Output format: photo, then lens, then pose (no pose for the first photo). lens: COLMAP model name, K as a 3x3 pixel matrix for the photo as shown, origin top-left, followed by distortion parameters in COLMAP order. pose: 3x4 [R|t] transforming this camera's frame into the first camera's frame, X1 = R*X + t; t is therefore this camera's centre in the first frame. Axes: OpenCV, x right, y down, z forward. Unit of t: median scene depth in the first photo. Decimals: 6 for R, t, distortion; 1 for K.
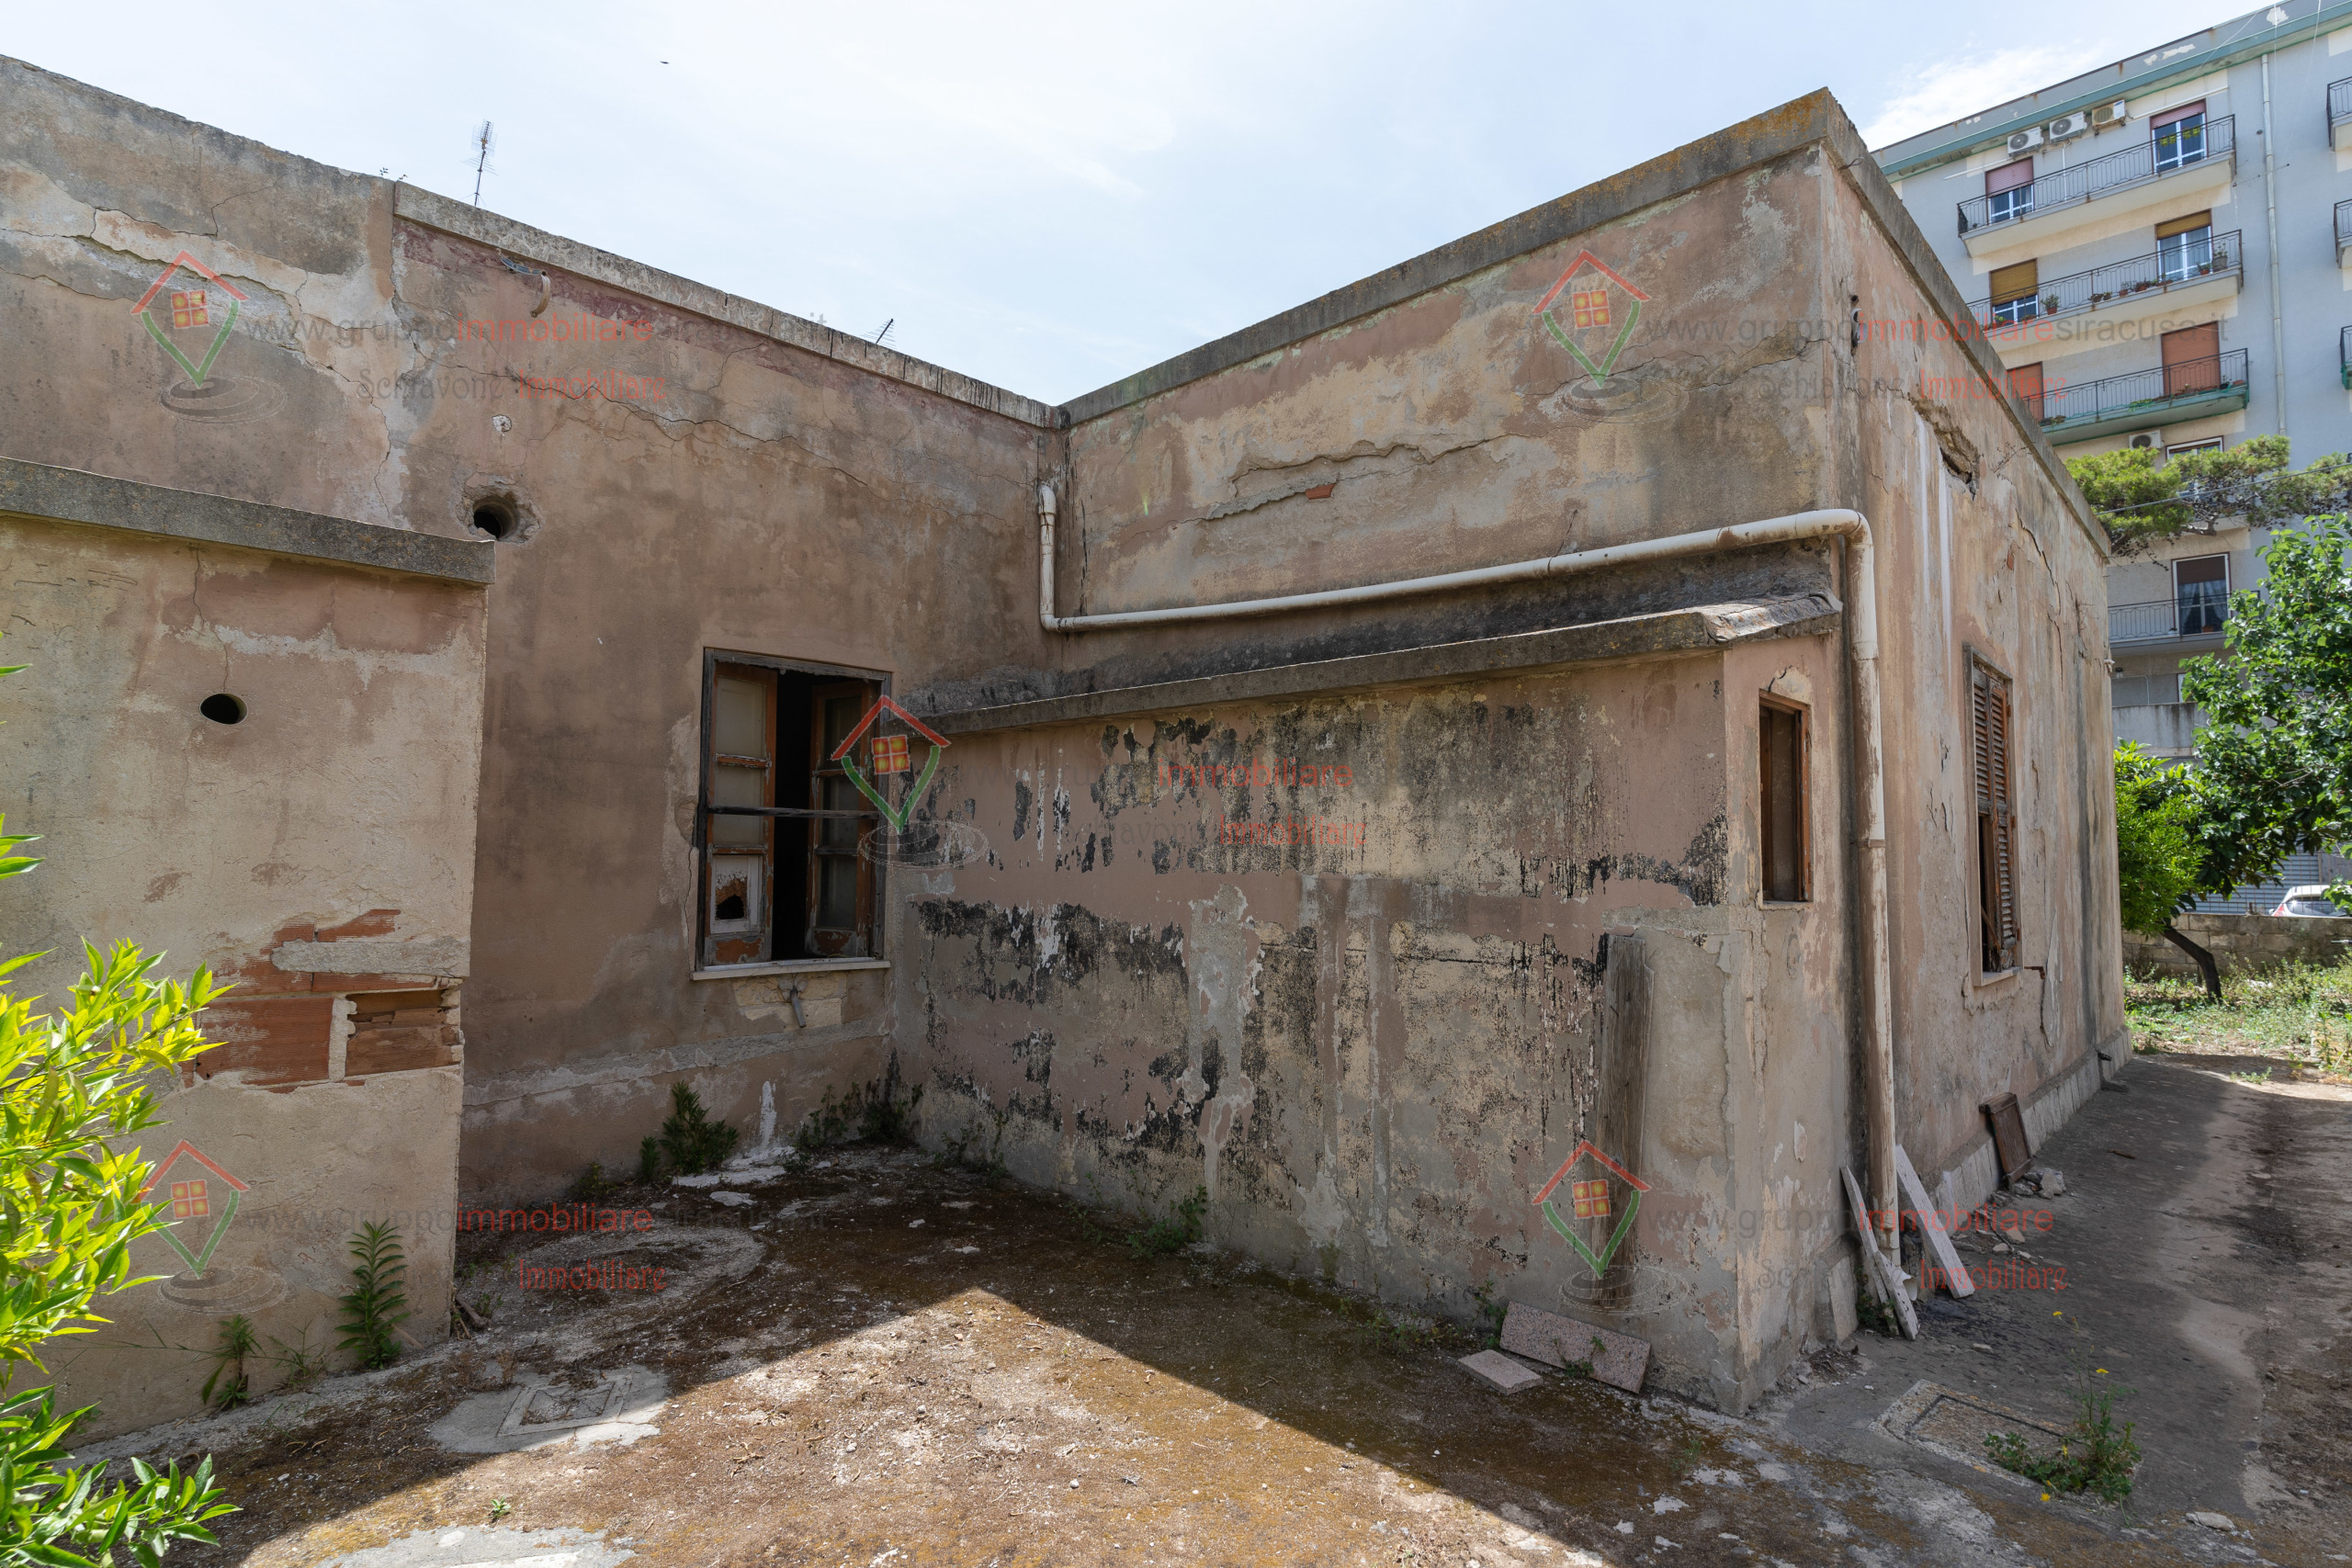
lens RADIAL K [[1159.5, 0, 1176.0], [0, 1159.5, 784.0], [0, 0, 1]] dist [0.001229, 0.000212]
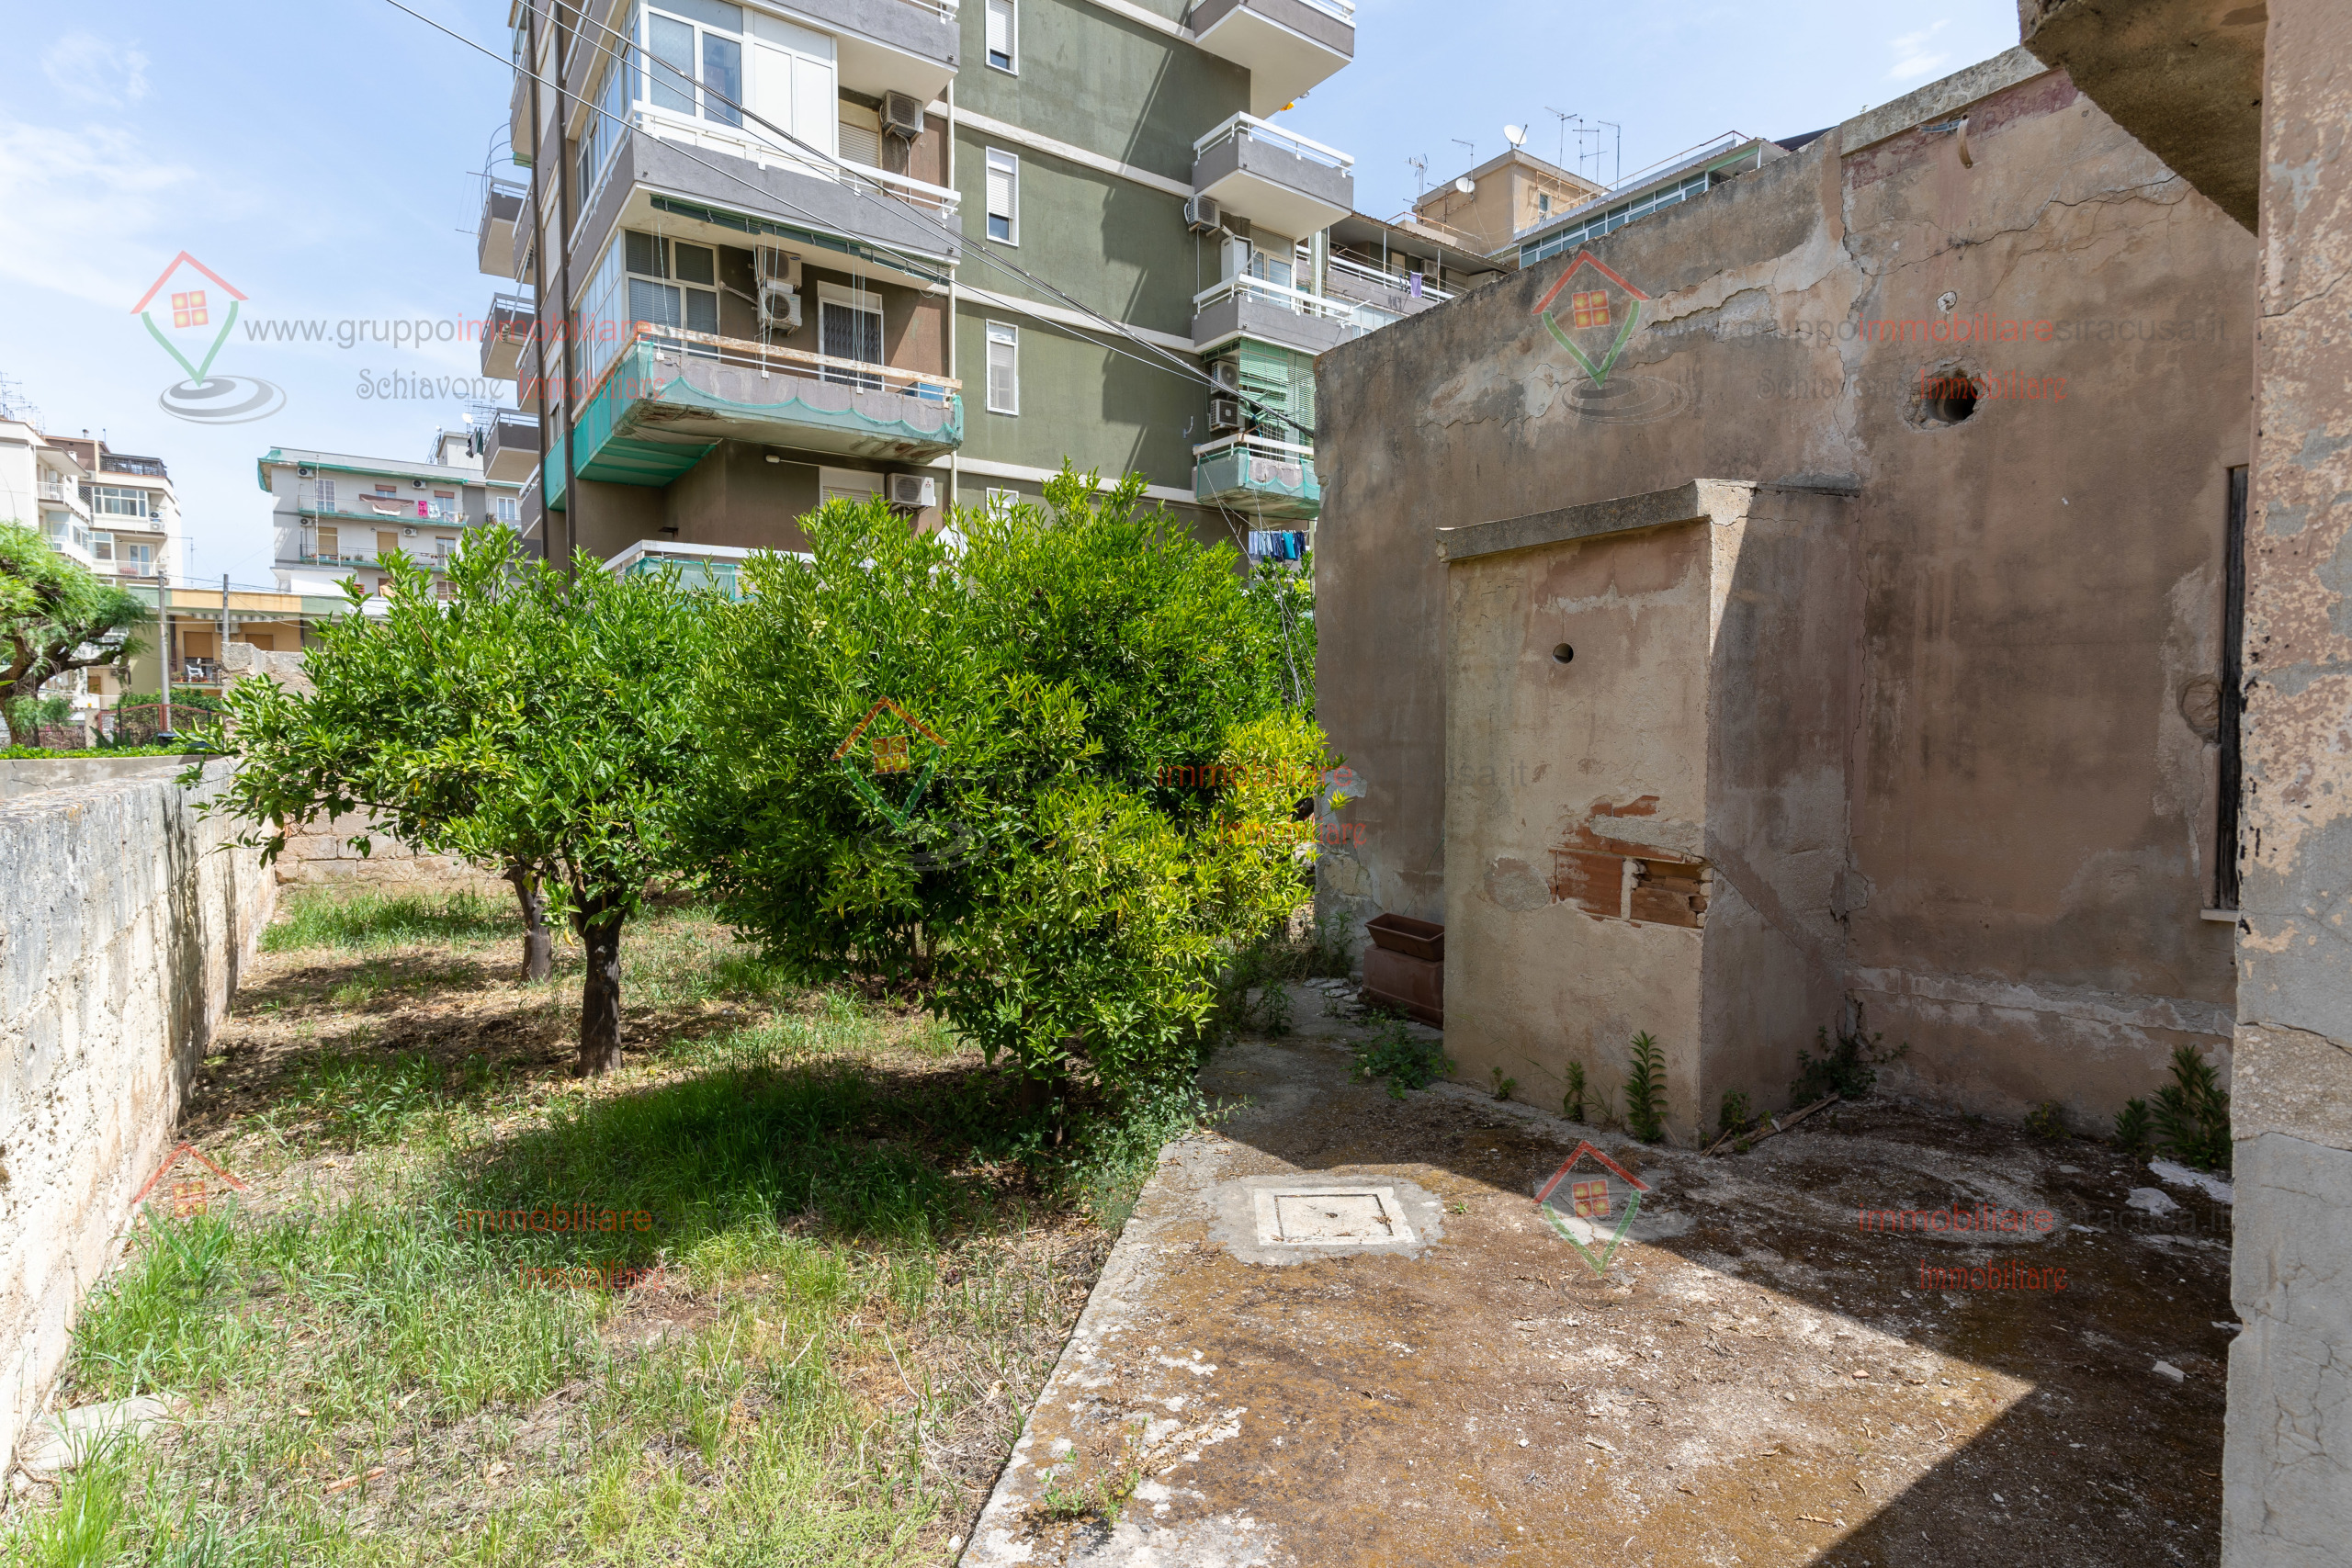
lens RADIAL K [[1159.5, 0, 1176.0], [0, 1159.5, 784.0], [0, 0, 1]] dist [0.001229, 0.000212]
pose [[-0.195339, 0.037568, -0.980016, 0.435274], [0.063219, 0.997670, 0.025644, 0.018870], [0.978696, -0.056947, -0.197259, 0.479339]]
